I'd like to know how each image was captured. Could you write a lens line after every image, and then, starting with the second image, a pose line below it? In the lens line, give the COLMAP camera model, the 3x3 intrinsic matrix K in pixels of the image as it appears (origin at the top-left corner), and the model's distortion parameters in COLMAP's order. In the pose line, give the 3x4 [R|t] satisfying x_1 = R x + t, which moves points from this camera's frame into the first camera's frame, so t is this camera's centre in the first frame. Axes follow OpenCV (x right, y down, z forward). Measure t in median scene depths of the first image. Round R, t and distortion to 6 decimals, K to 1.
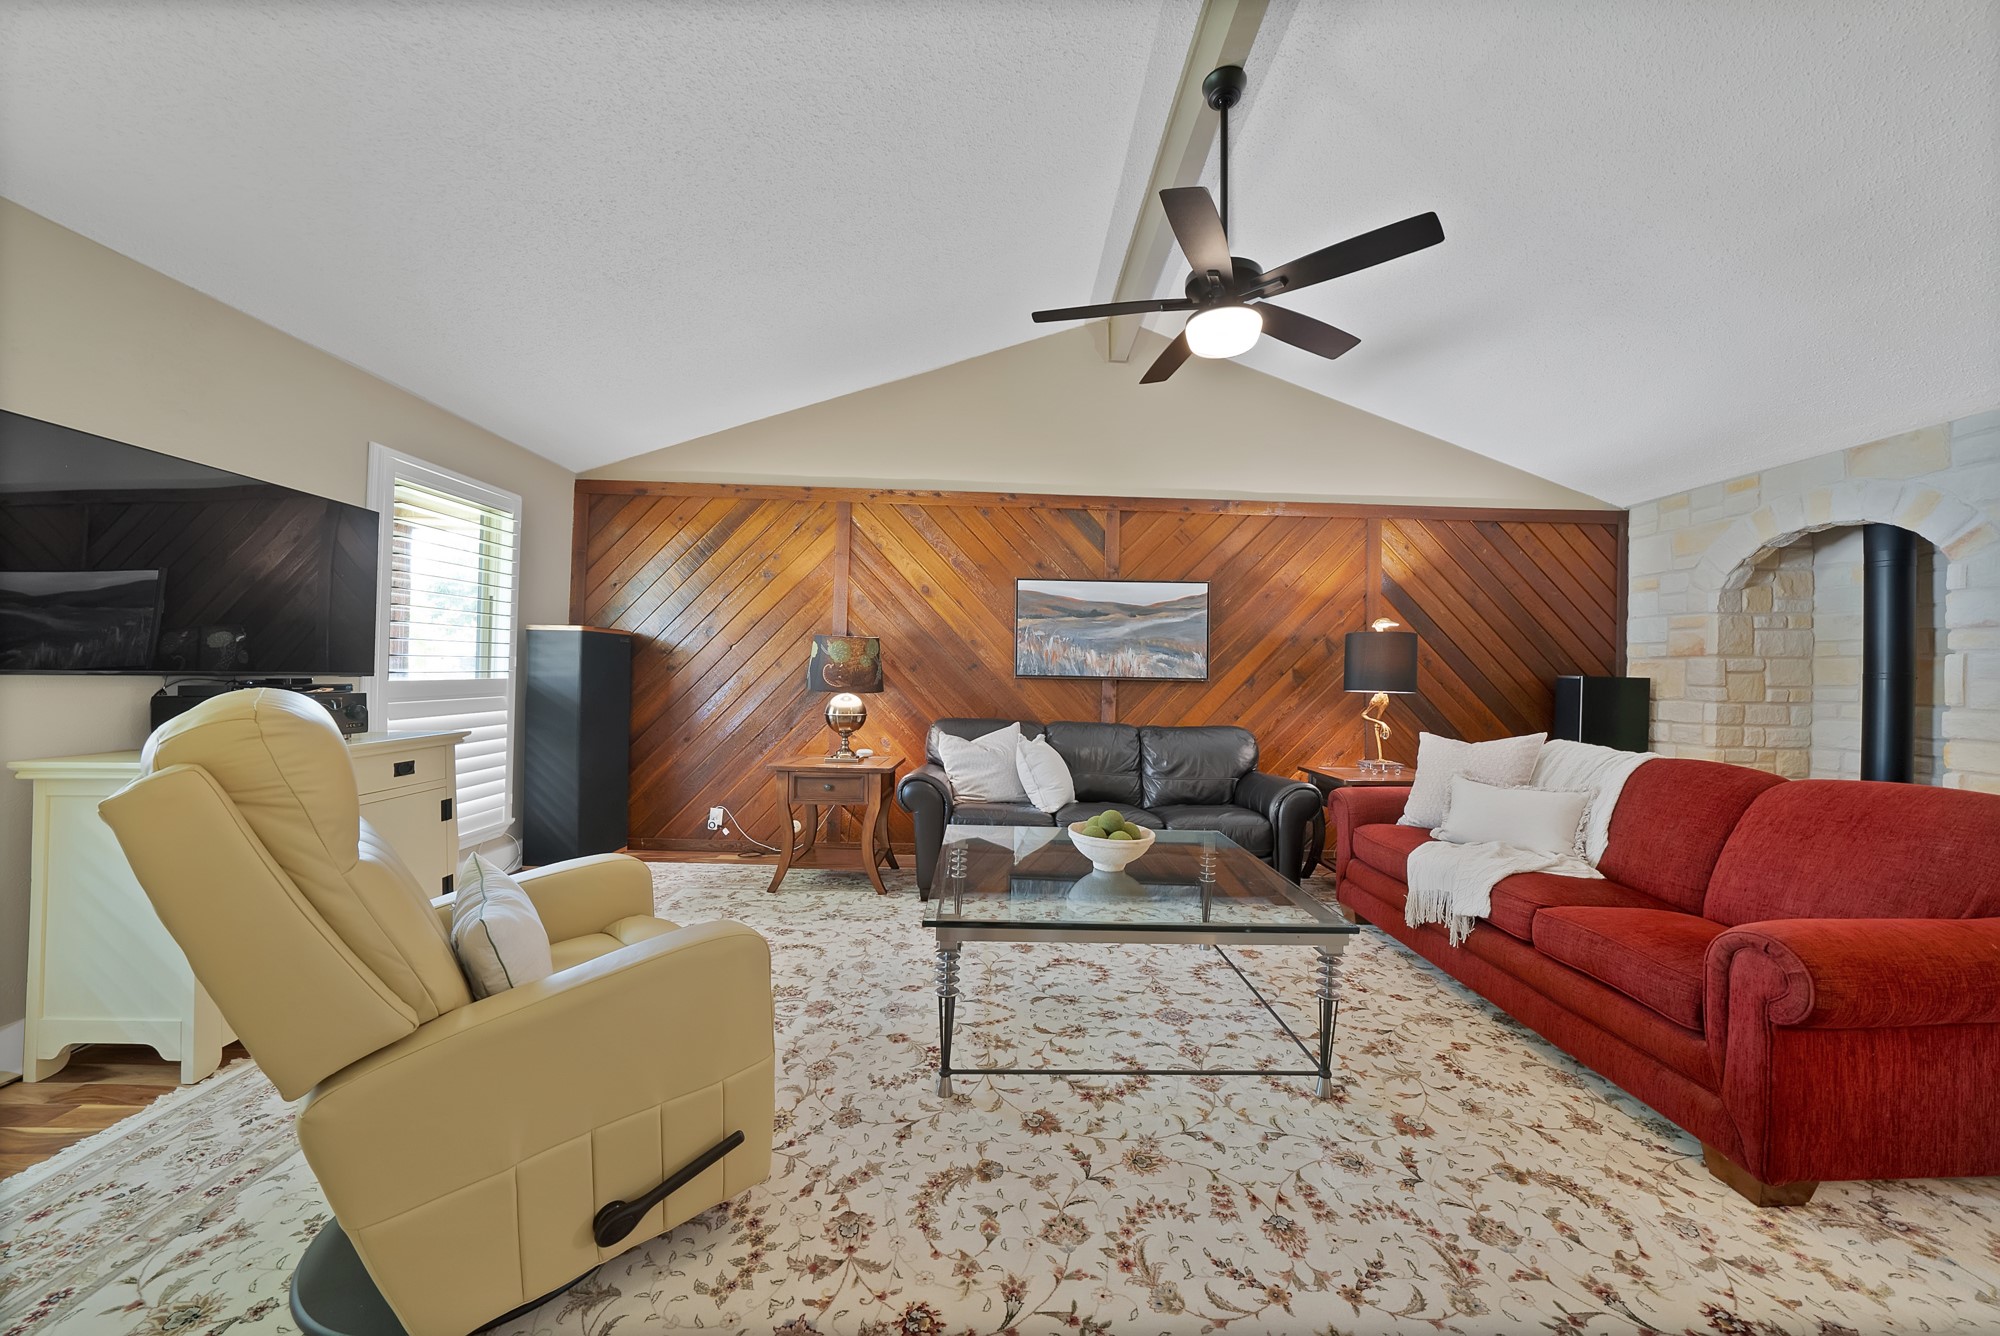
lens RADIAL K [[695.9, 0, 1012.7], [0, 695.9, 677.7], [0, 0, 1]] dist [-0.001301, -0.000354]
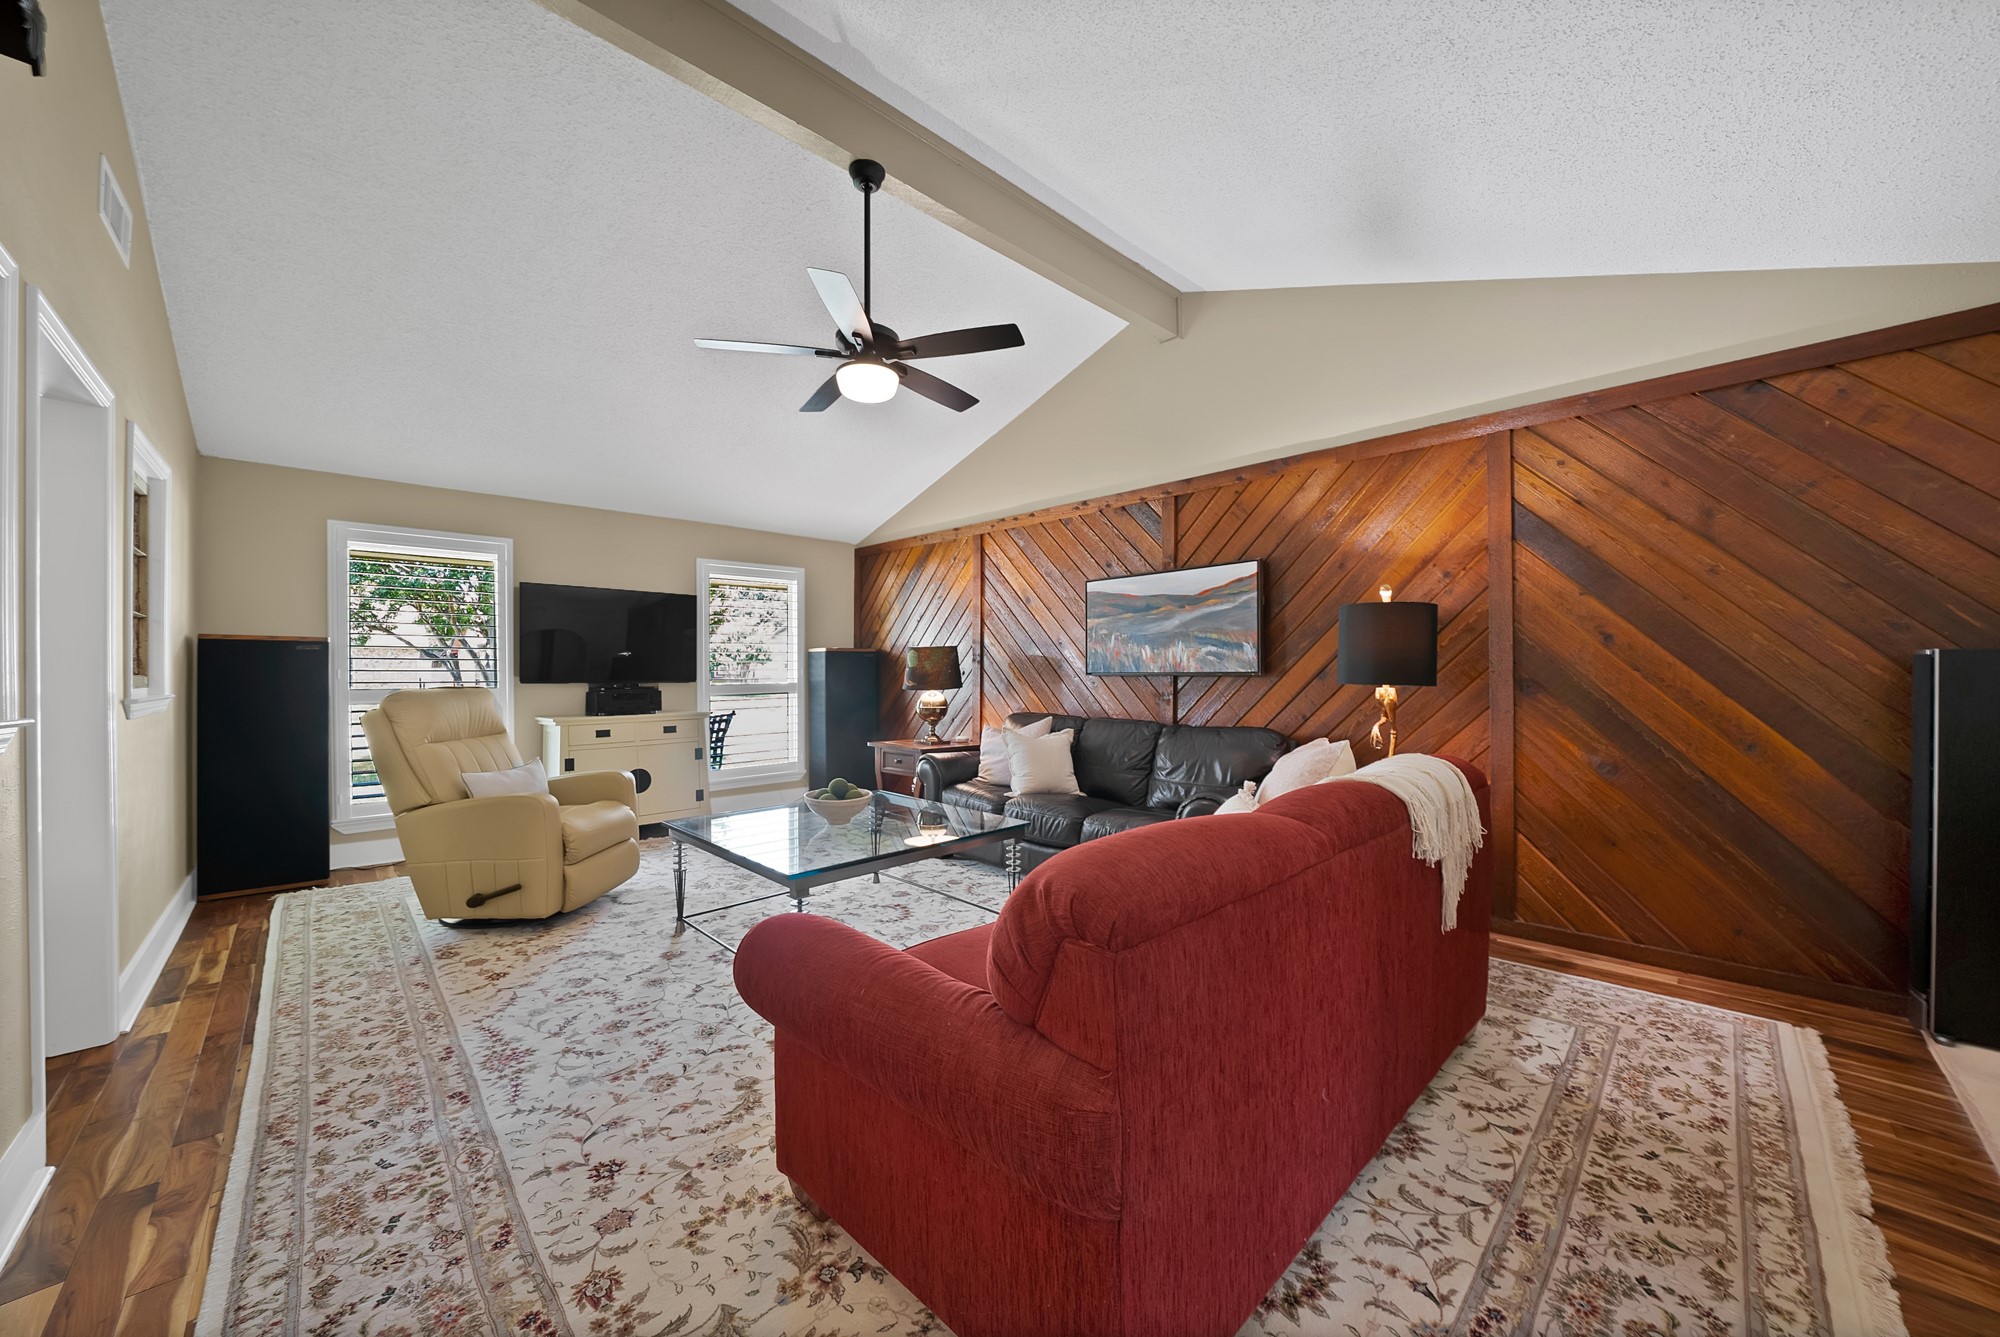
lens RADIAL K [[722.7, 0, 1000.0], [0, 722.7, 668.5], [0, 0, 1]] dist [-0.011498, -0.000074]
pose [[0.684380, -0.027104, -0.728622, 0.705860], [0.011760, 0.999589, -0.026138, 0.016005], [0.729031, 0.009320, 0.684417, 0.164308]]
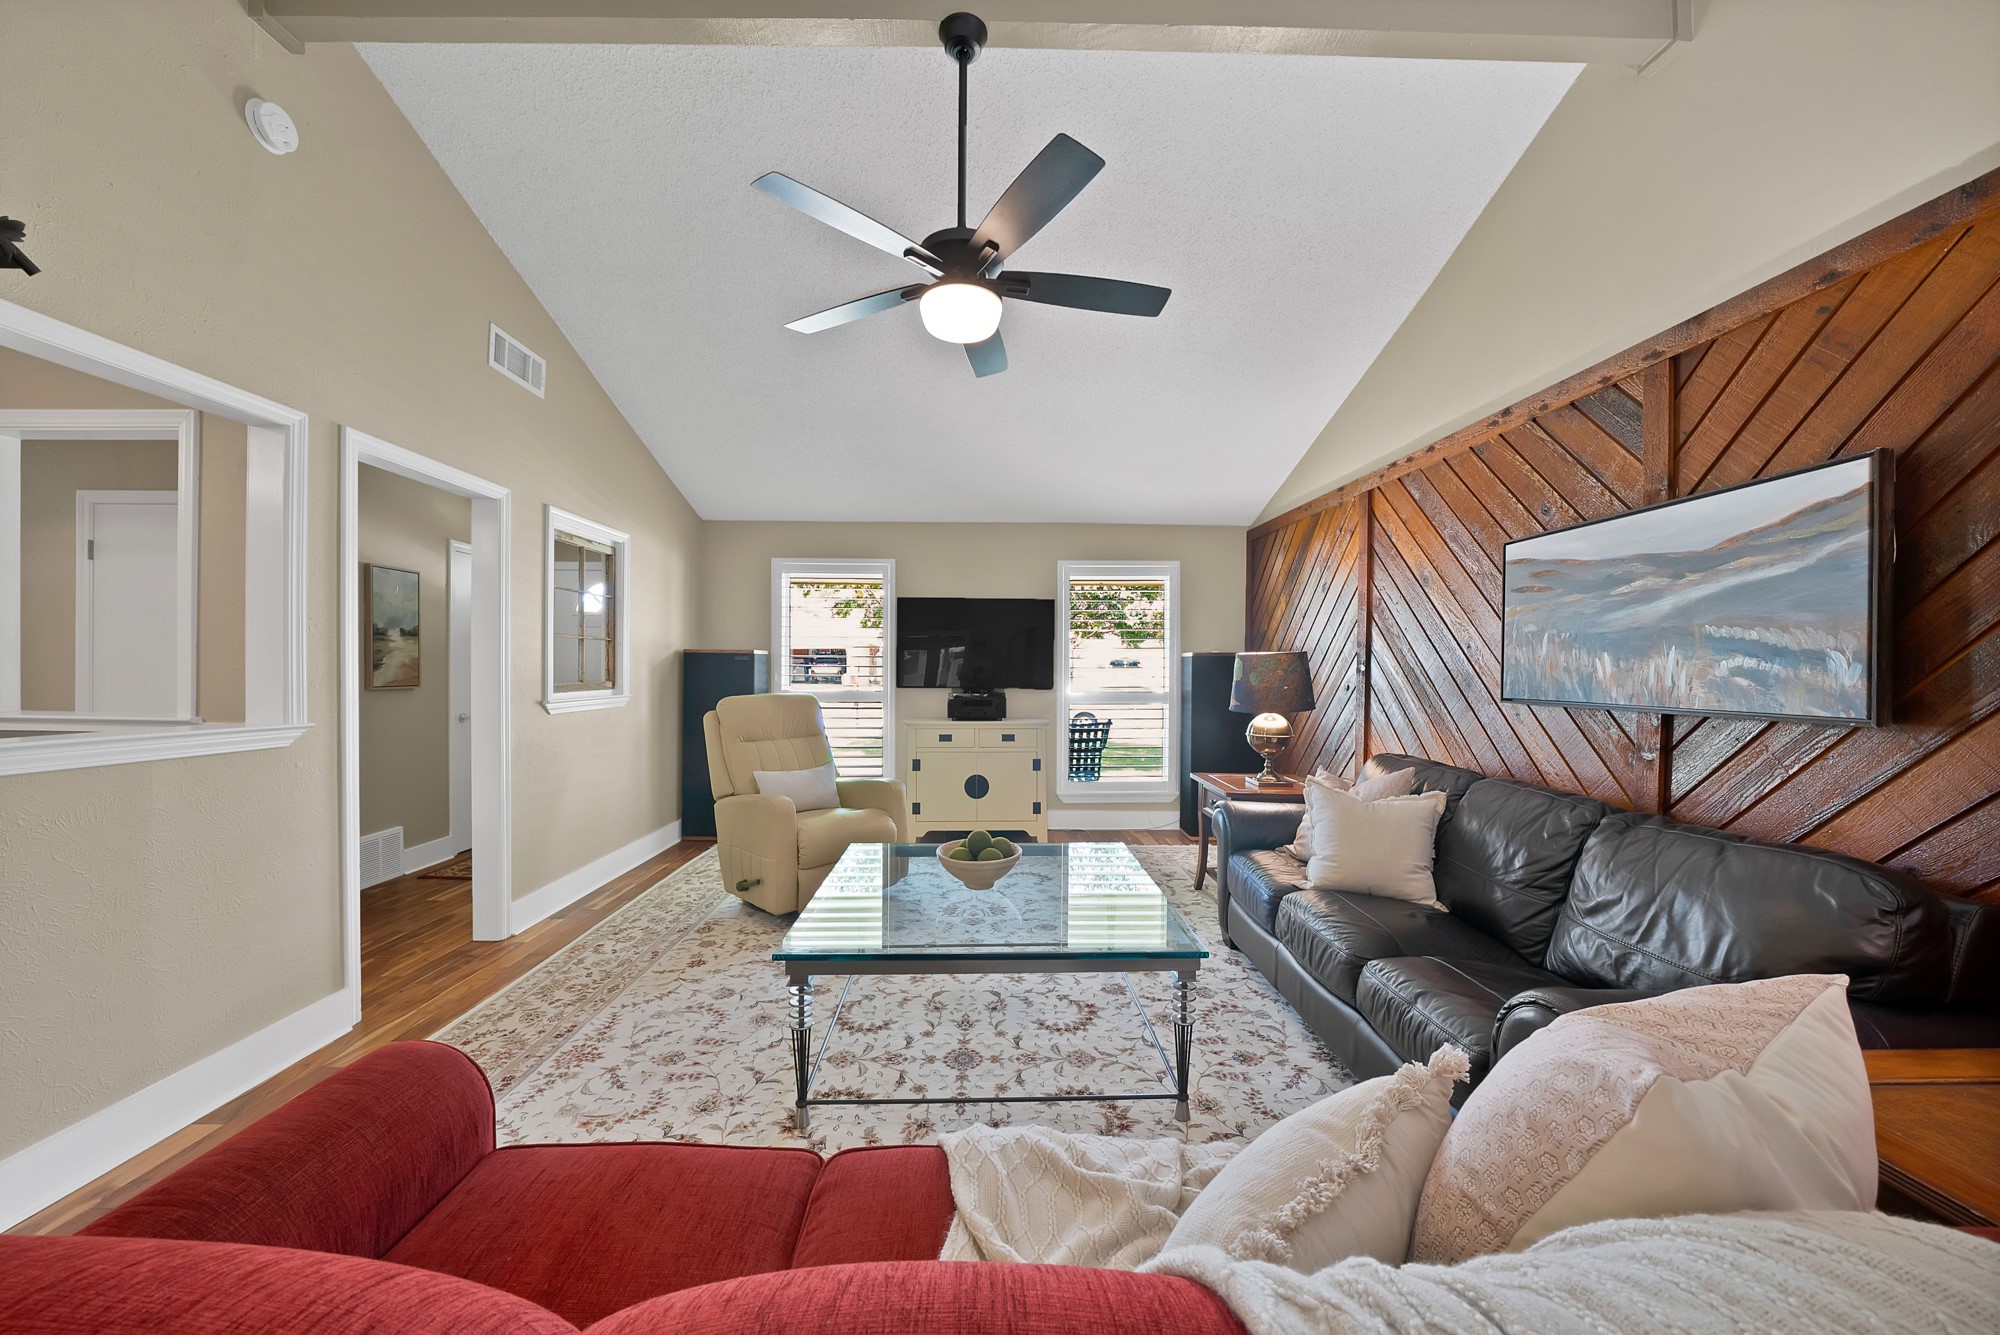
lens RADIAL K [[722.7, 0, 1000.0], [0, 722.7, 667.5], [0, 0, 1]] dist [-0.011498, -0.000074]
pose [[0.009739, -0.019571, -0.999761, 0.640603], [-0.016522, 0.999669, -0.019730, -0.011287], [0.999816, 0.016710, 0.009412, 0.546984]]
